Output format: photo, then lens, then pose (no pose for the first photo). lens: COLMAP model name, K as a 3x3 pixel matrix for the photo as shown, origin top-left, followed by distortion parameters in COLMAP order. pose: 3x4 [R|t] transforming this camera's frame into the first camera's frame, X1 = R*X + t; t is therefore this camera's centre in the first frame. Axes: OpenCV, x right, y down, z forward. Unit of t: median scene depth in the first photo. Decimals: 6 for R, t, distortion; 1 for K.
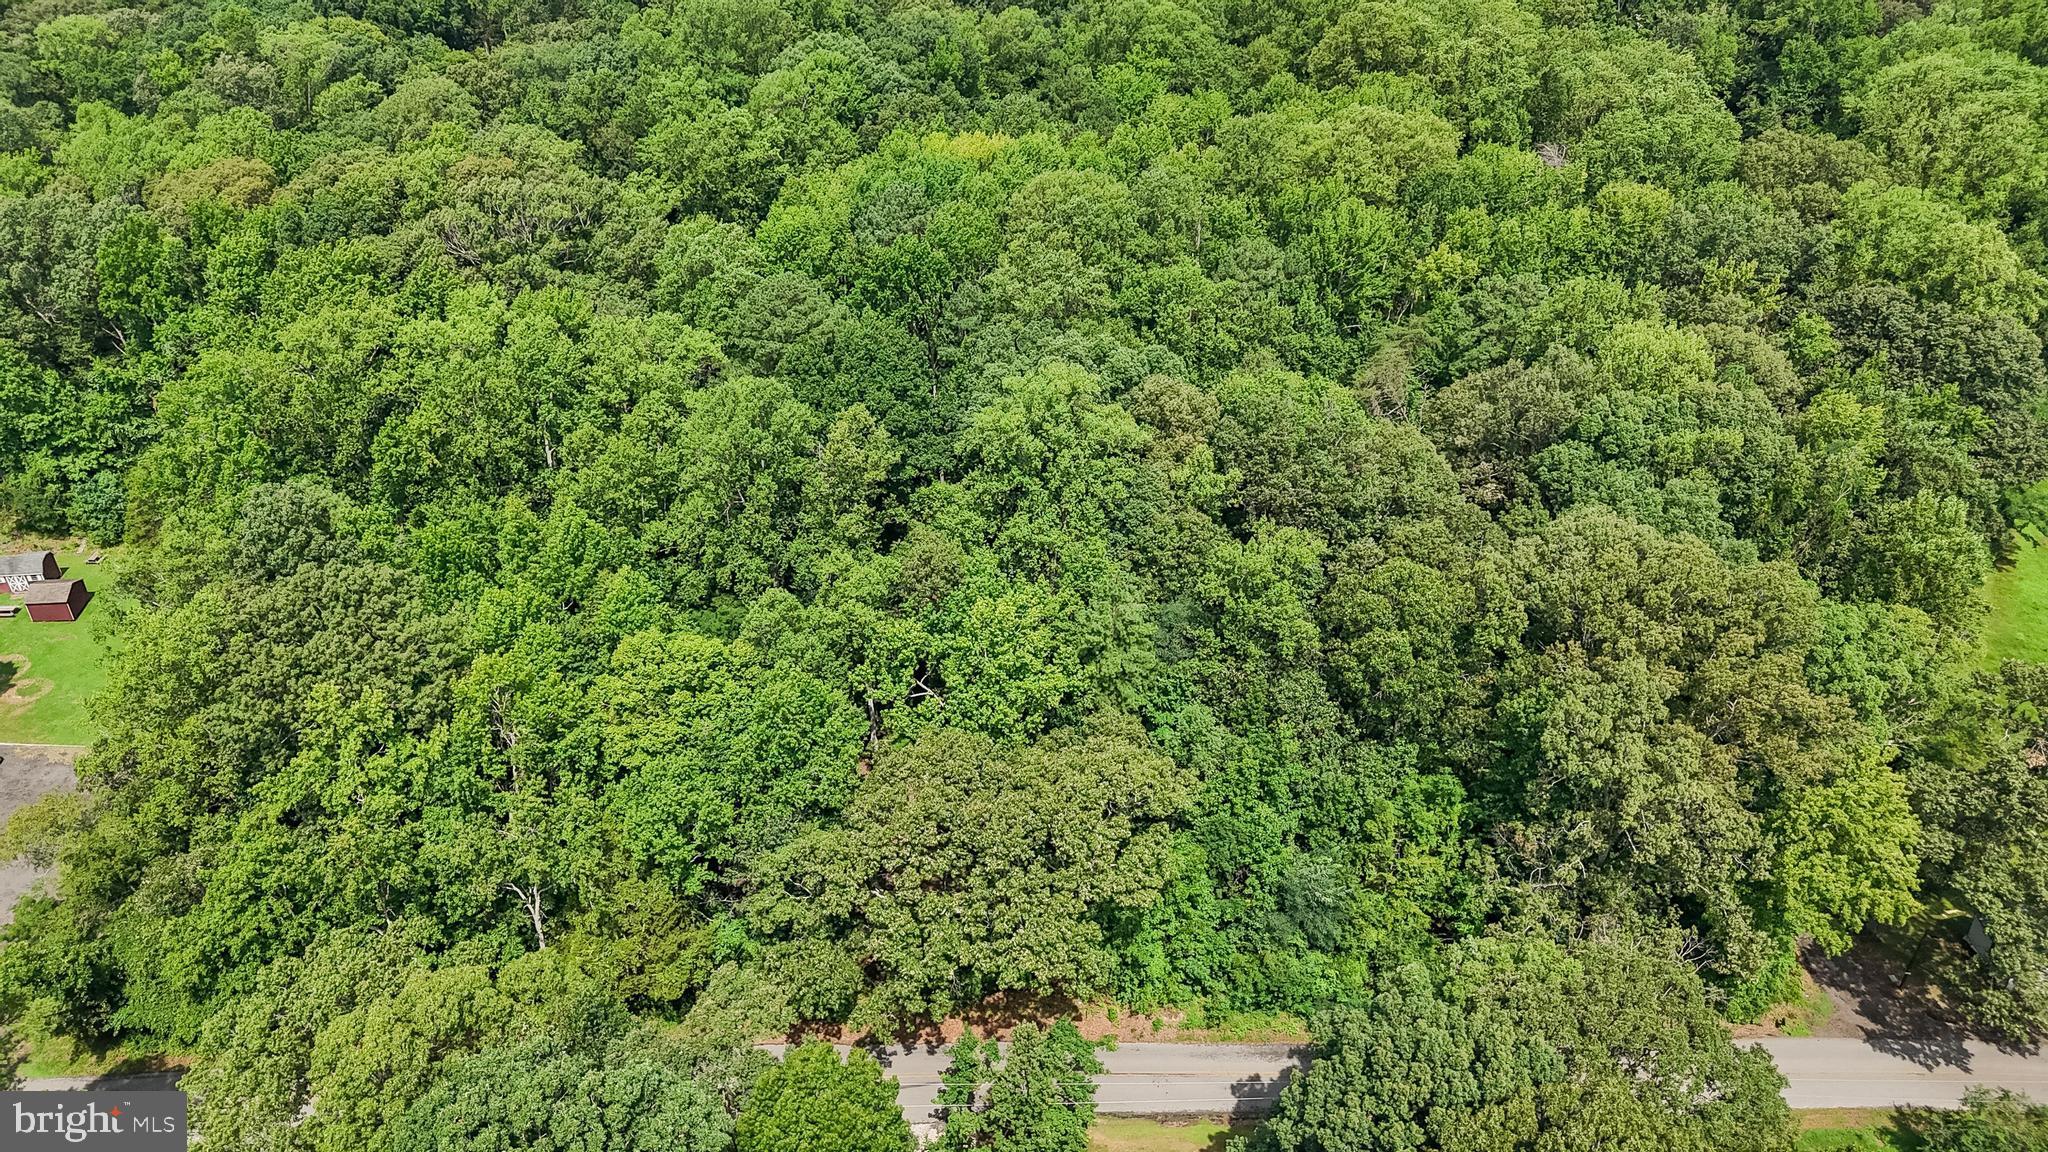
lens RADIAL K [[1495.7, 0, 1024.3], [0, 1495.7, 579.1], [0, 0, 1]] dist [0.060704, -0.053927]
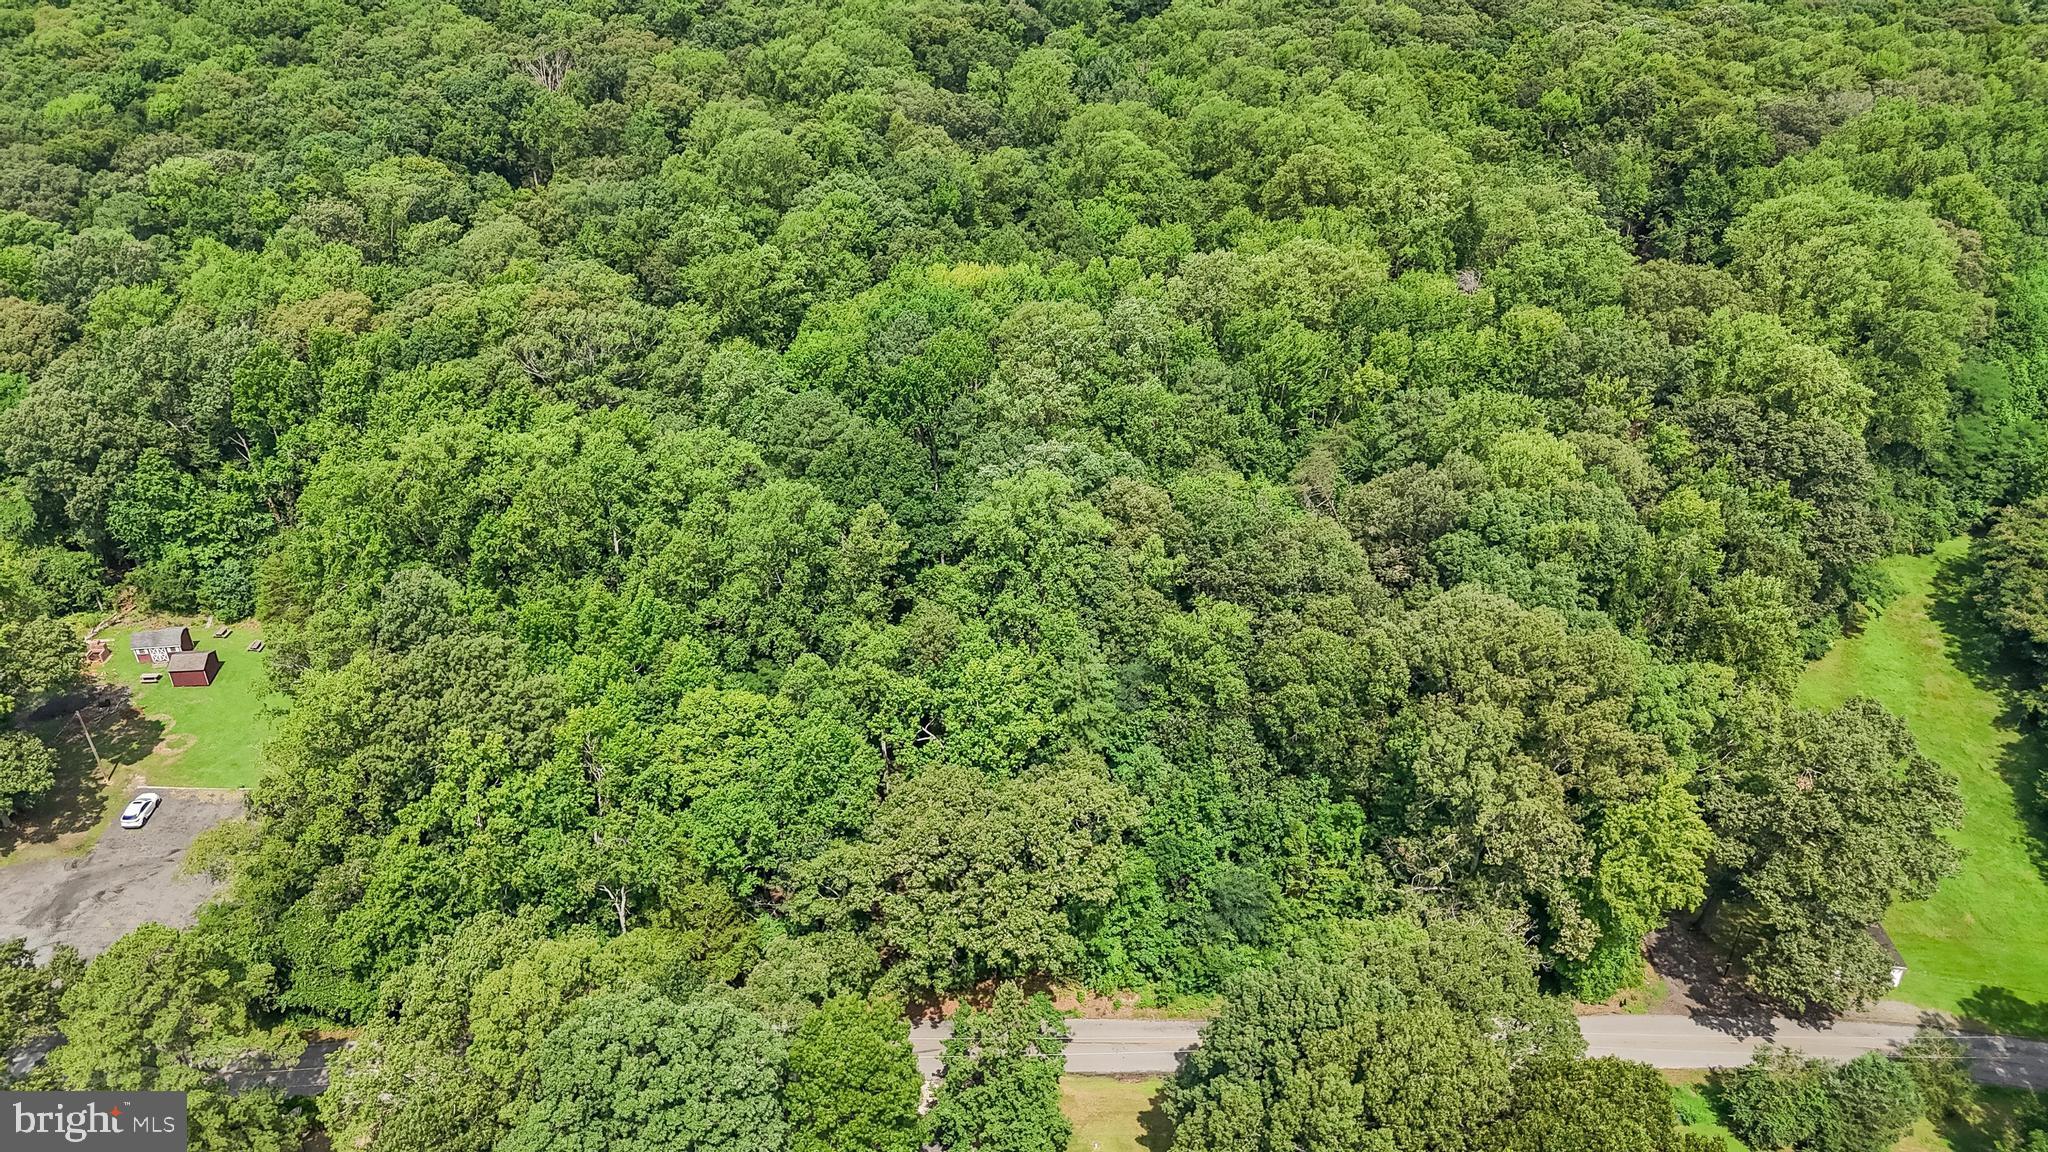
lens RADIAL K [[1495.7, 0, 1025.4], [0, 1495.7, 559.7], [0, 0, 1]] dist [0.060704, -0.053927]
pose [[0.999993, -0.003716, 0.000764, 0.011249], [0.003756, 0.998055, -0.062222, 0.006225], [-0.000532, 0.062225, 0.998062, -0.216323]]
